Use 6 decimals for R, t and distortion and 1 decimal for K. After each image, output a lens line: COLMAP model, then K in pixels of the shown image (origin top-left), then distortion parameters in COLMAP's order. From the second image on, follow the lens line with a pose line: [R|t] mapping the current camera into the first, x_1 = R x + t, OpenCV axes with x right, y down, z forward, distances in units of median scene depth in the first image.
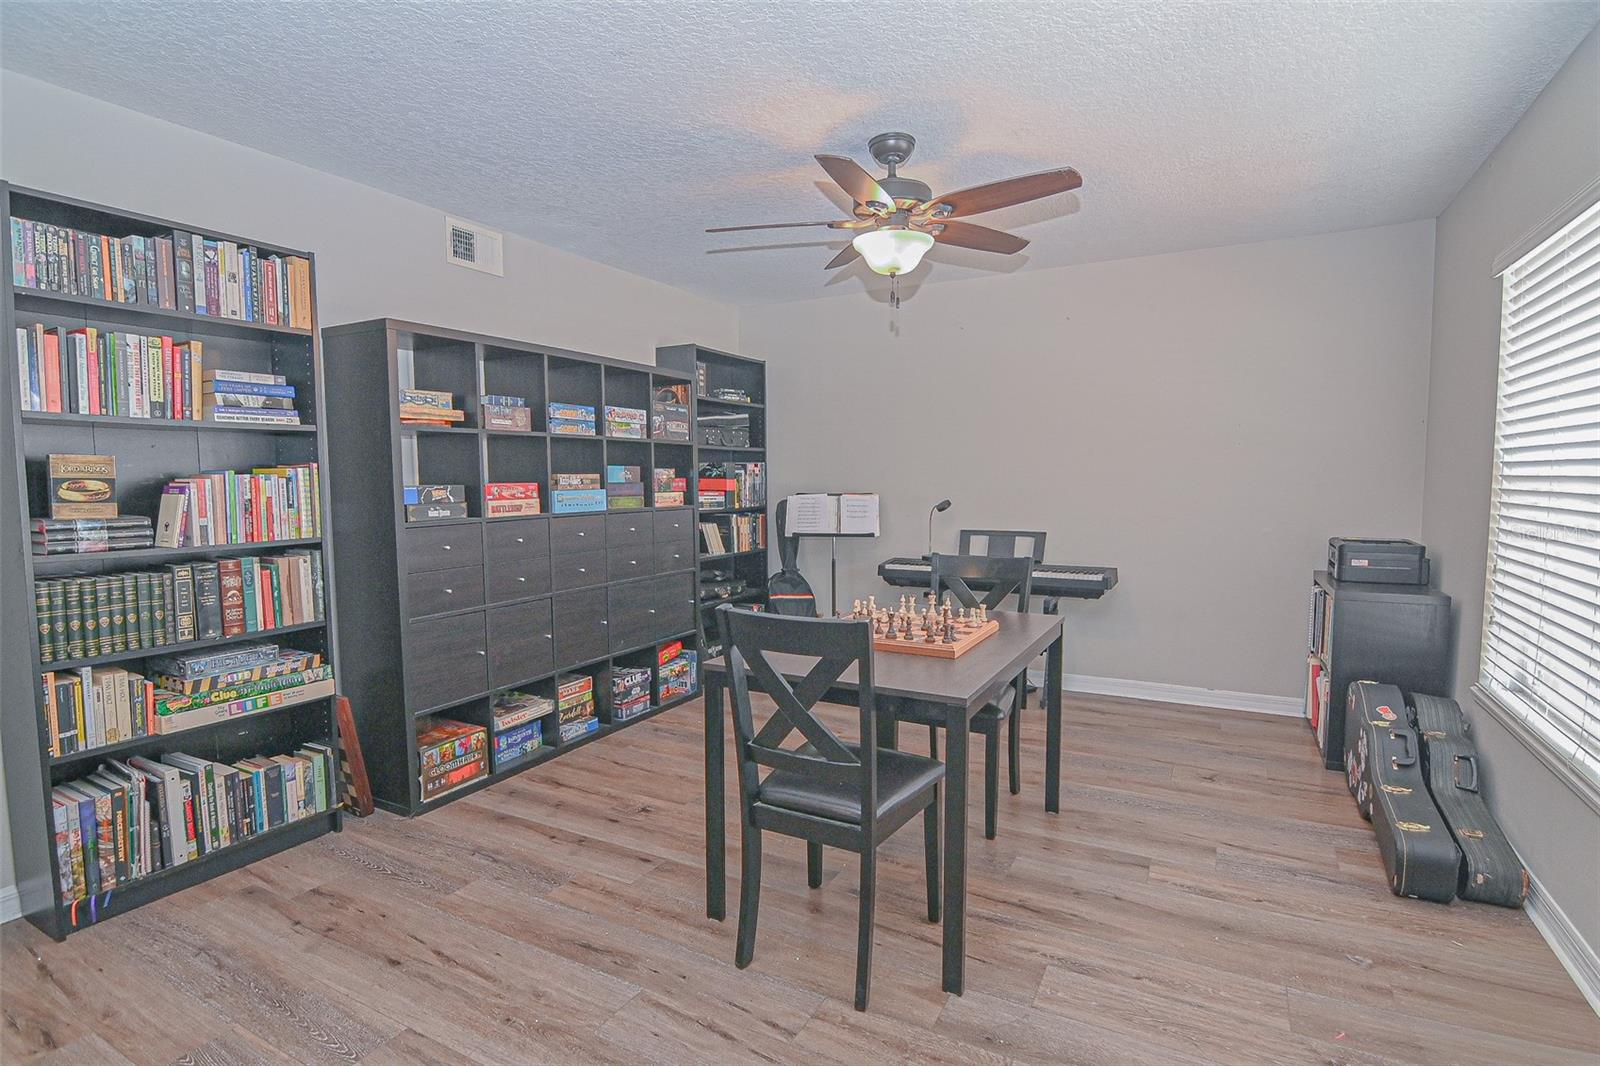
lens RADIAL K [[786.9, 0, 820.1], [0, 786.9, 532.7], [0, 0, 1]] dist [-0.000973, -0.010907]
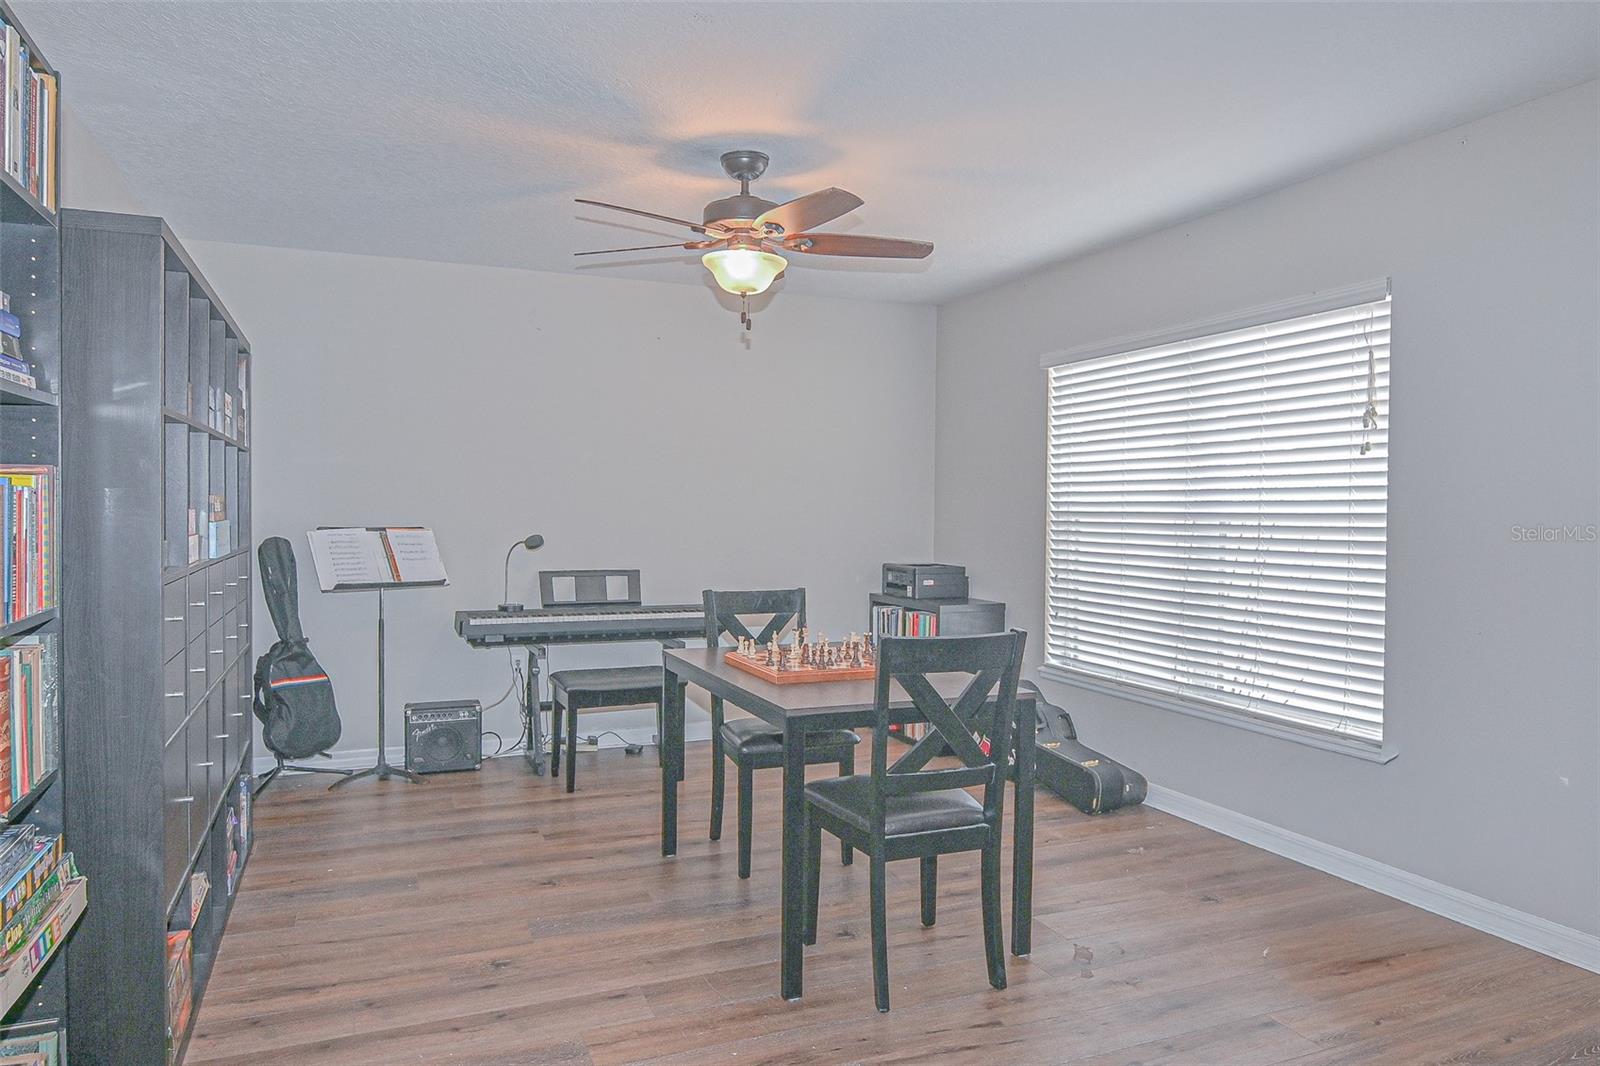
lens RADIAL K [[1038.4, 0, 800.0], [0, 1038.4, 533.0], [0, 0, 1]] dist [0.017752, -0.000962]
pose [[0.634061, -0.007455, 0.773247, -0.673156], [0.042673, 0.998767, -0.025363, -0.005850], [-0.772104, 0.049078, 0.633598, 0.137253]]
